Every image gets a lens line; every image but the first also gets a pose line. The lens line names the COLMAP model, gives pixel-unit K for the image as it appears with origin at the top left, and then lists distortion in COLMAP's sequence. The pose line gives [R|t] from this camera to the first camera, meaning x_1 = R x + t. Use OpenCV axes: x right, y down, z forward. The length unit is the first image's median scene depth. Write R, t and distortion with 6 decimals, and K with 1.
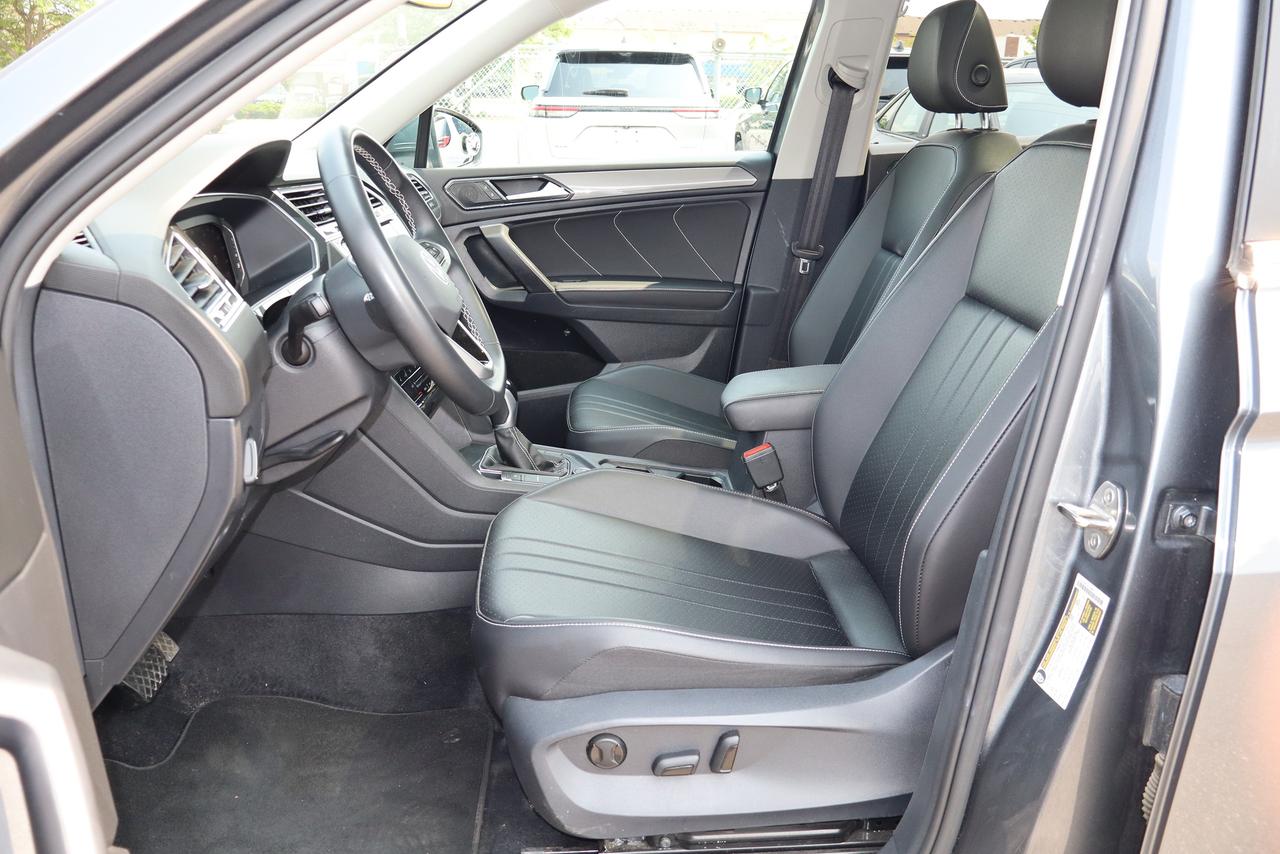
lens RADIAL K [[1062.4, 0, 640.4], [0, 1062.4, 407.5], [0, 0, 1]] dist [-0.004479, 0.008684]
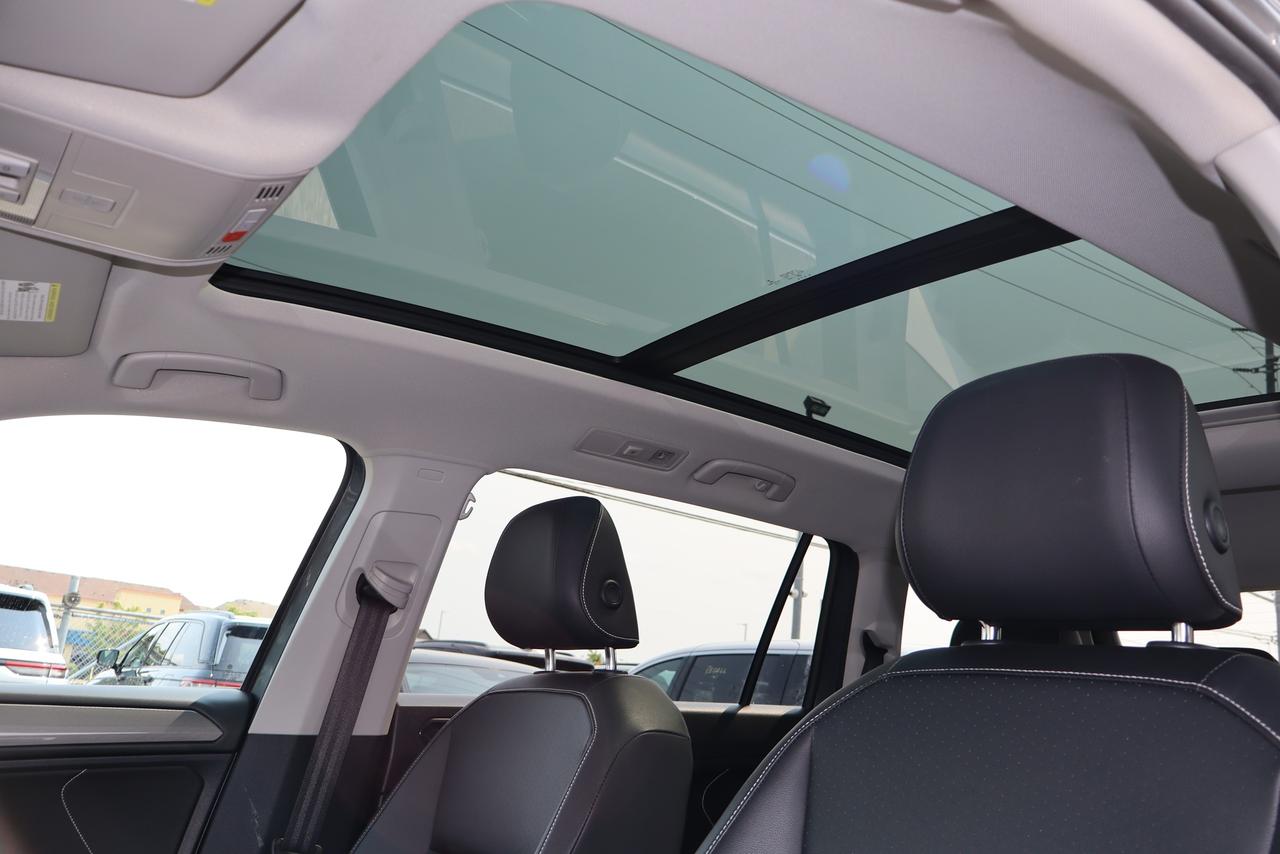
lens RADIAL K [[1062.4, 0, 640.4], [0, 1062.4, 407.5], [0, 0, 1]] dist [-0.004479, 0.008684]
pose [[0.838906, 0.212666, 0.501008, -0.039333], [0.076106, 0.865627, -0.494872, -0.052233], [-0.538929, 0.453281, 0.709994, 0.339309]]
